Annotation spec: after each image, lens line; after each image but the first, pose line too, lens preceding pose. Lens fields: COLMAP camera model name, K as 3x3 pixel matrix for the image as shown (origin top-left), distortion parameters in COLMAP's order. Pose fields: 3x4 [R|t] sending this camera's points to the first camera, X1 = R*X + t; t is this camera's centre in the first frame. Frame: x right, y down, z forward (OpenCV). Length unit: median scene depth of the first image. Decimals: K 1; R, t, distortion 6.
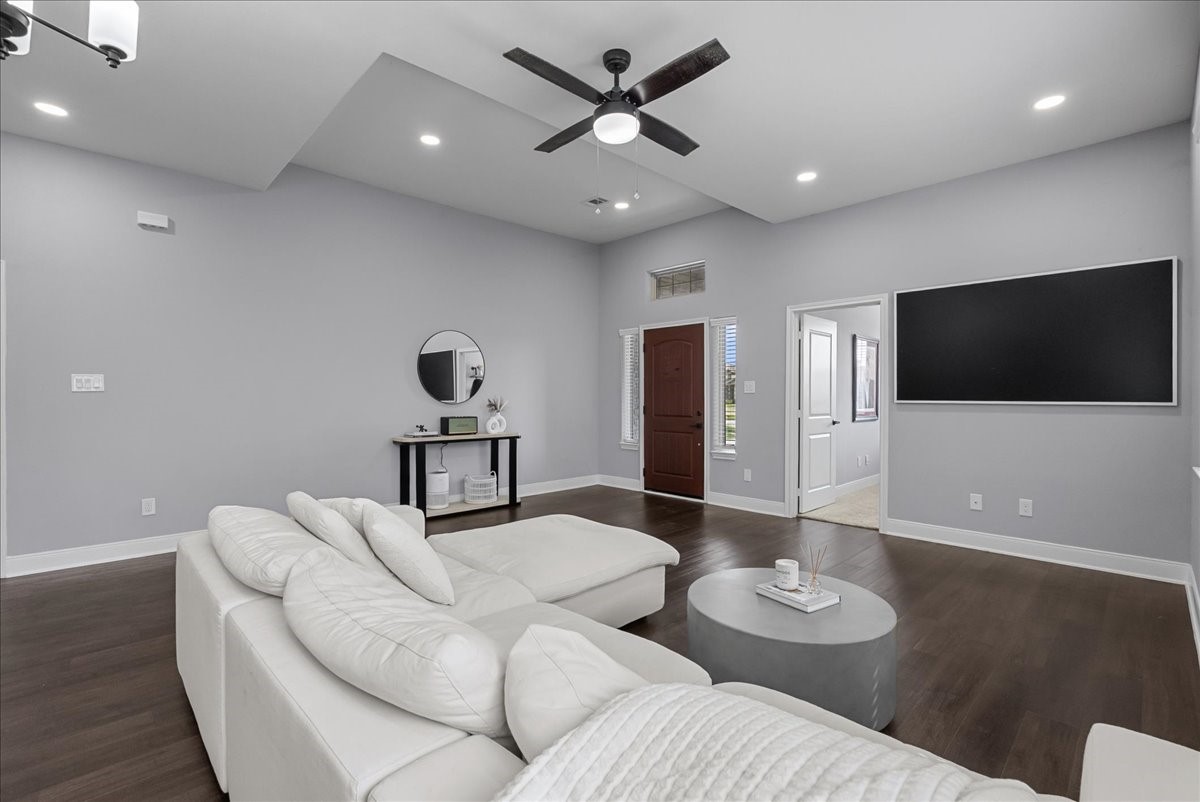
lens RADIAL K [[530.9, 0, 599.1], [0, 530.9, 394.7], [0, 0, 1]] dist [-0.008982, 0.002402]
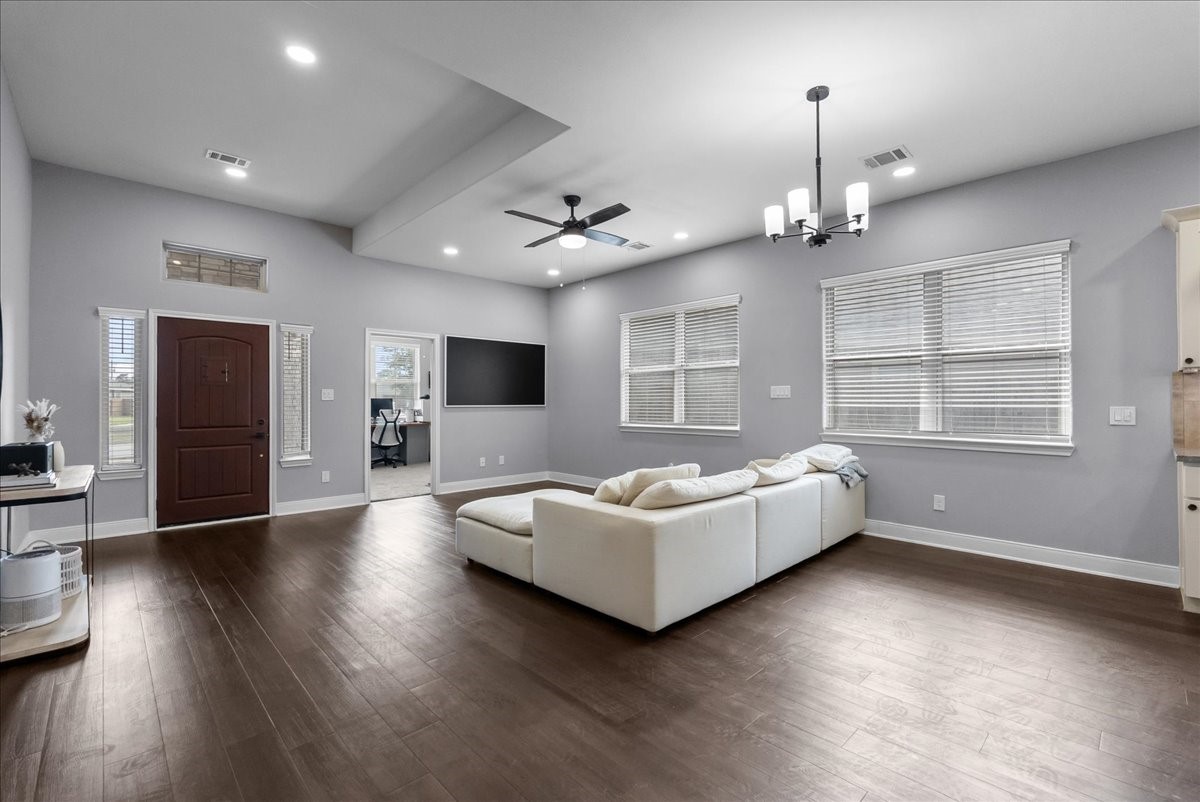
lens RADIAL K [[530.9, 0, 595.2], [0, 530.9, 396.5], [0, 0, 1]] dist [-0.008982, 0.002402]
pose [[0.036034, 0.005504, 0.999335, -0.712904], [0.000388, 0.999985, -0.005522, -0.003610], [-0.999350, 0.000587, 0.036031, 0.388092]]
